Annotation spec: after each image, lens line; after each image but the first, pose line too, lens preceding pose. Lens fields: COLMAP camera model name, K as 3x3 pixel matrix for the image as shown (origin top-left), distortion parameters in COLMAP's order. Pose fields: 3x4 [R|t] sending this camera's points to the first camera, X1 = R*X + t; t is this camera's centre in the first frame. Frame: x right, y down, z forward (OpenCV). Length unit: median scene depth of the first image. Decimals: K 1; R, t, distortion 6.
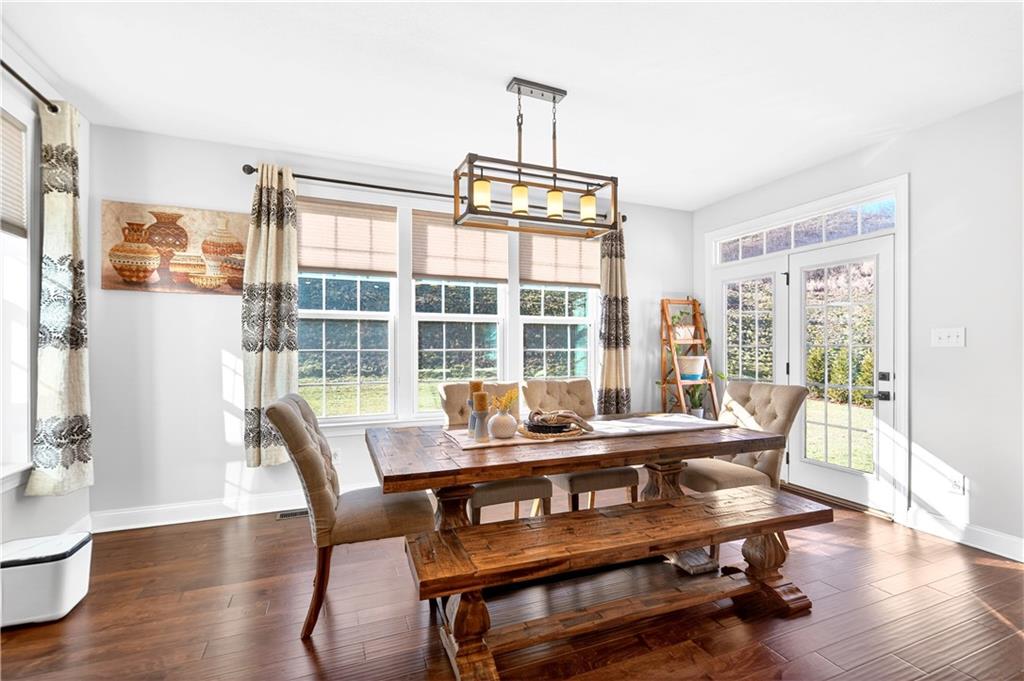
lens RADIAL K [[464.3, 0, 514.6], [0, 464.3, 342.2], [0, 0, 1]] dist [0.002219, -0.000386]
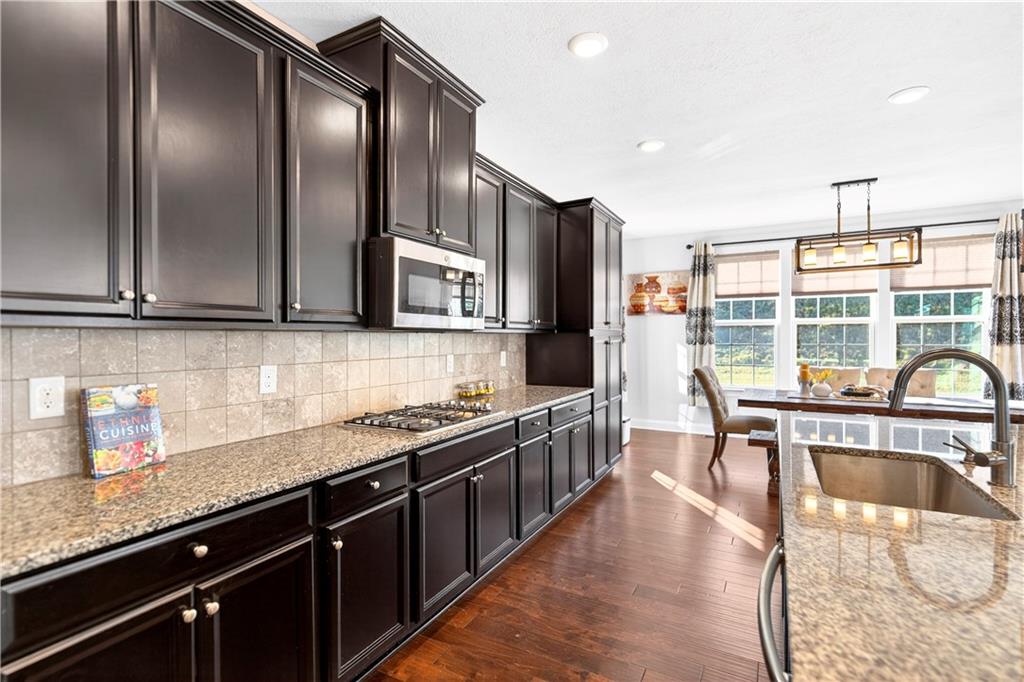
lens RADIAL K [[464.3, 0, 514.6], [0, 464.3, 342.7], [0, 0, 1]] dist [0.002219, -0.000386]
pose [[0.623101, 0.007878, -0.782101, 0.450708], [0.012931, 0.999709, 0.020373, -0.034789], [0.782034, -0.022808, 0.622818, -0.713849]]
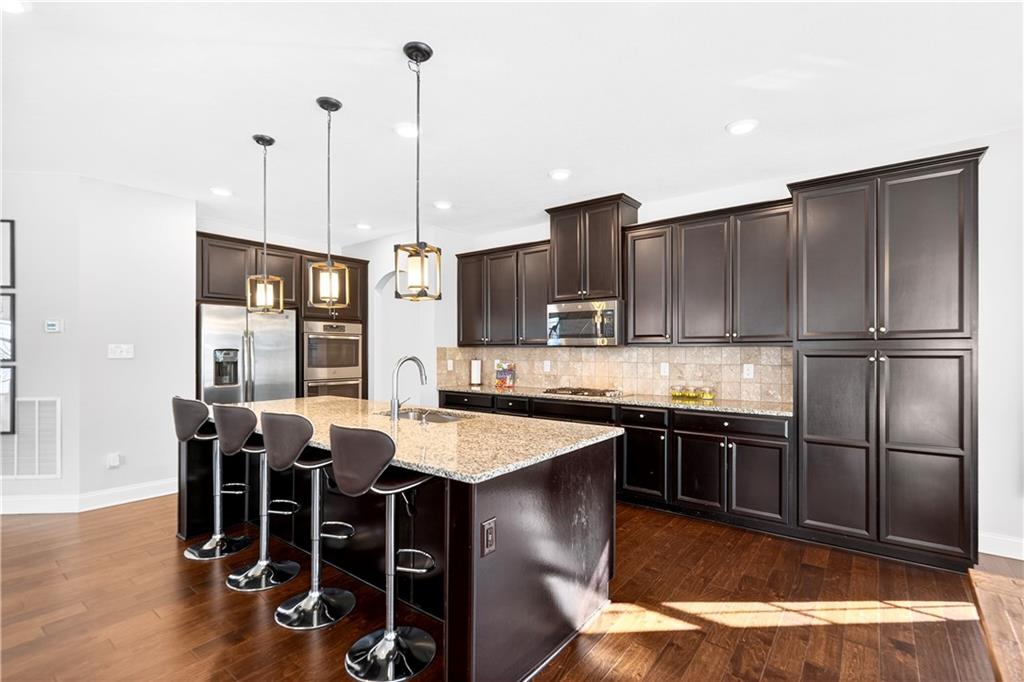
lens RADIAL K [[481.2, 0, 512.0], [0, 481.2, 341.0], [0, 0, 1]] dist [0.032556, 0.000077]
pose [[-0.872658, -0.007320, -0.488277, 0.659162], [0.007046, 0.999595, -0.027578, -0.019692], [0.488281, -0.027507, -0.872253, 0.730908]]
